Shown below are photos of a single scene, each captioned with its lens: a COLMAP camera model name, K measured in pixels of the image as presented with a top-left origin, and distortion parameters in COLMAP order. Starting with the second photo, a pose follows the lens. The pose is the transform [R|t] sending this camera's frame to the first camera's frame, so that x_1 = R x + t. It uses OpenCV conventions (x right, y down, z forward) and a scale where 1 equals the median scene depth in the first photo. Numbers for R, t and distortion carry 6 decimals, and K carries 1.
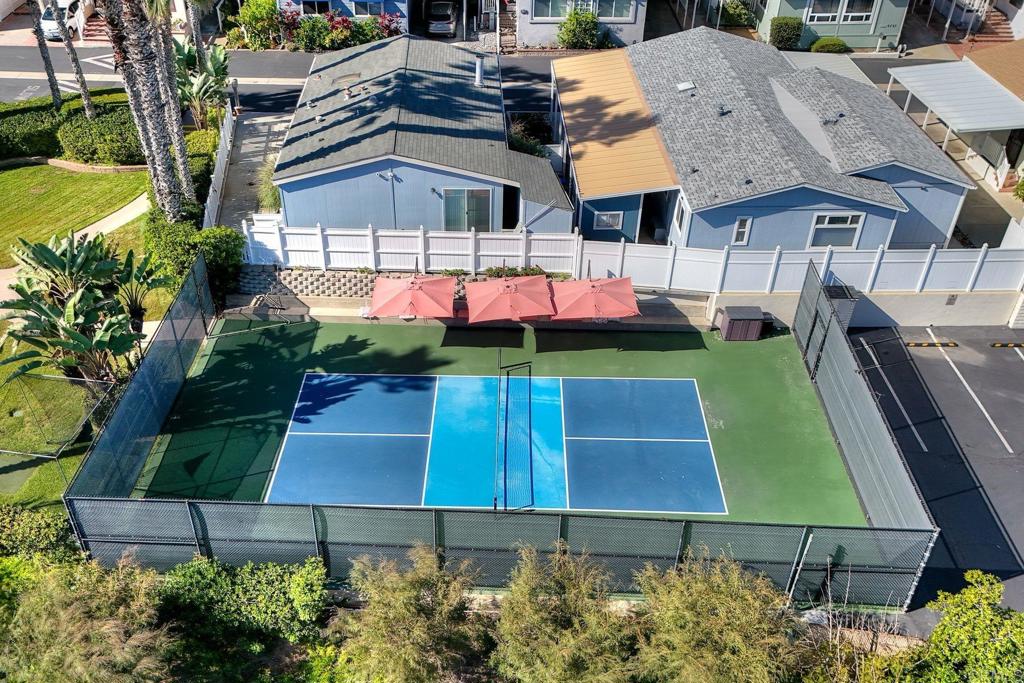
lens RADIAL K [[876.1, 0, 489.2], [0, 876.1, 342.6], [0, 0, 1]] dist [0.054440, 0.000662]
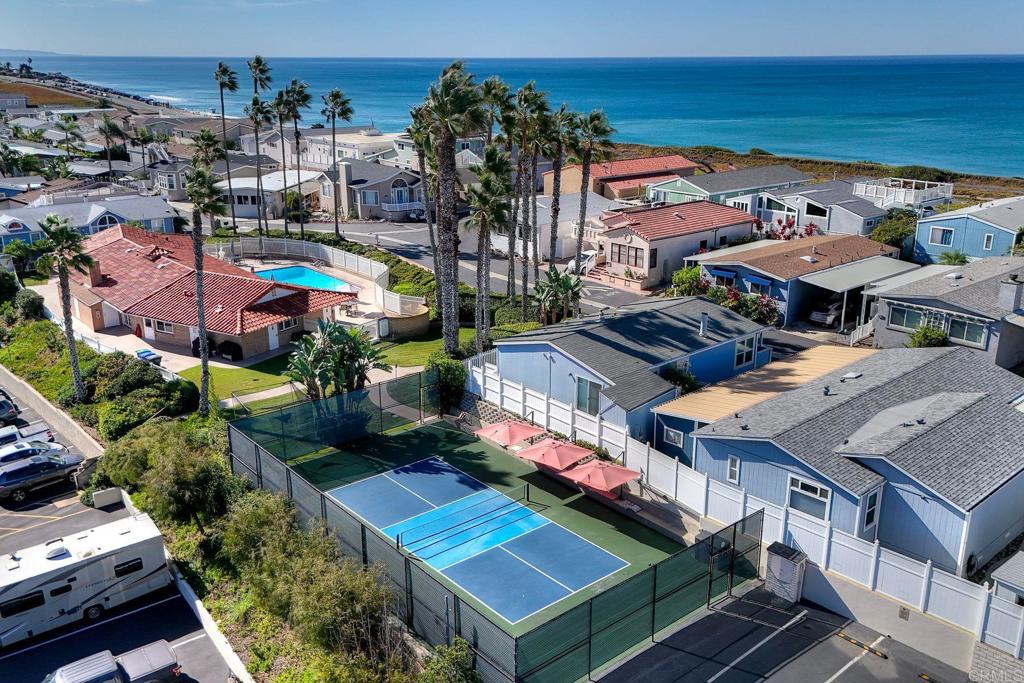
lens RADIAL K [[877.3, 0, 512.0], [0, 877.3, 341.5], [0, 0, 1]] dist [0.051370, 0.000090]
pose [[0.680600, 0.229785, -0.695689, 0.815077], [-0.444007, 0.884672, -0.142171, 0.015772], [0.582788, 0.405652, 0.704134, -0.036803]]
